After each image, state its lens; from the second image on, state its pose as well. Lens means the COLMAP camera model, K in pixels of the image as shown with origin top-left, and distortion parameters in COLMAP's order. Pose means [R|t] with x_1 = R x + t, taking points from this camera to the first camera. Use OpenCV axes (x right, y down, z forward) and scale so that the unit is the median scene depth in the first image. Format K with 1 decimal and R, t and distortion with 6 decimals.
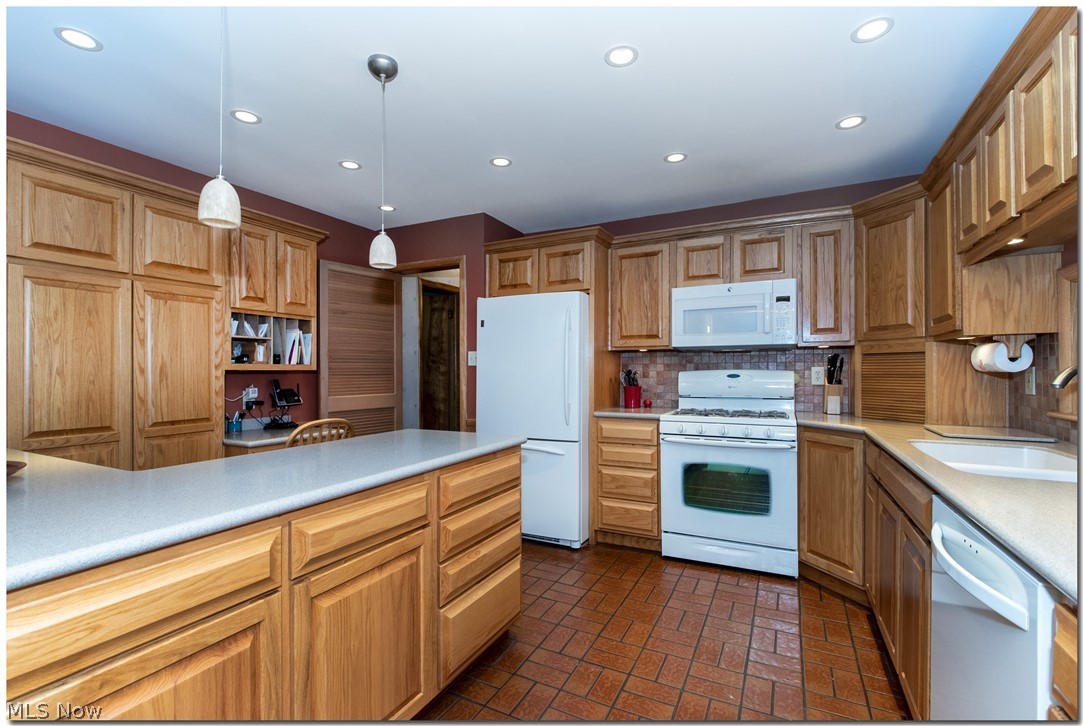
lens RADIAL K [[473.9, 0, 522.1], [0, 473.9, 365.3], [0, 0, 1]] dist [-0.000667, -0.000041]
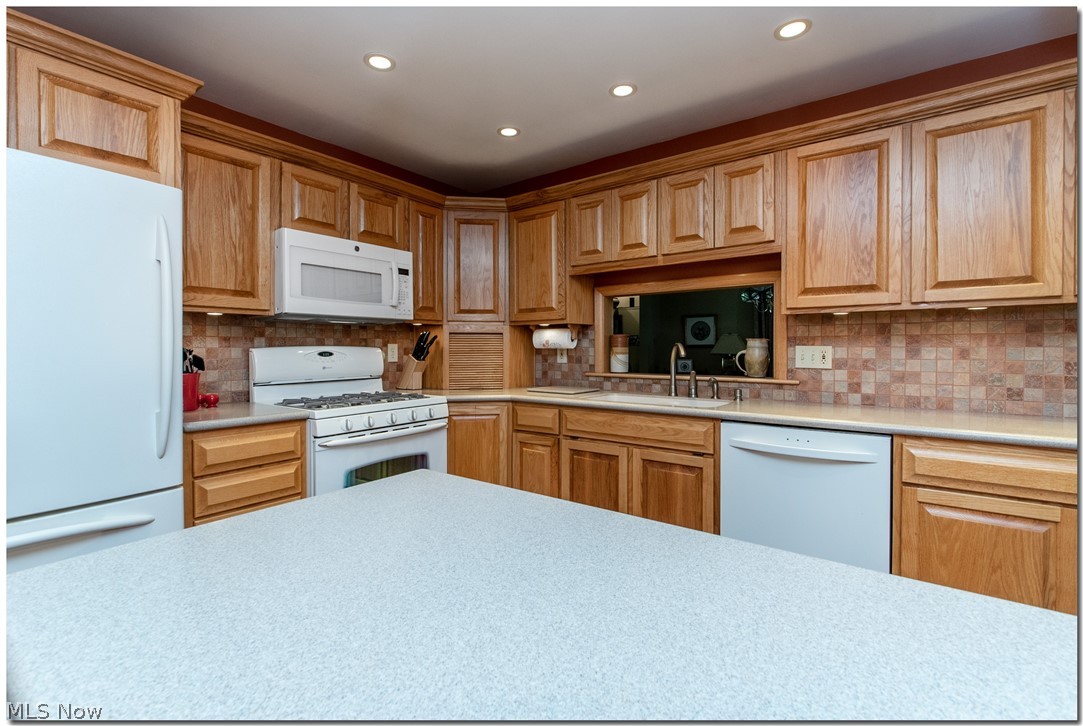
lens RADIAL K [[491.1, 0, 540.0], [0, 491.1, 350.4], [0, 0, 1]] dist [-0.000372, -0.000054]
pose [[0.131689, 0.000093, 0.991291, -0.356501], [-0.009379, 0.999955, 0.001152, 0.012371], [-0.991247, -0.009449, 0.131684, 0.554853]]
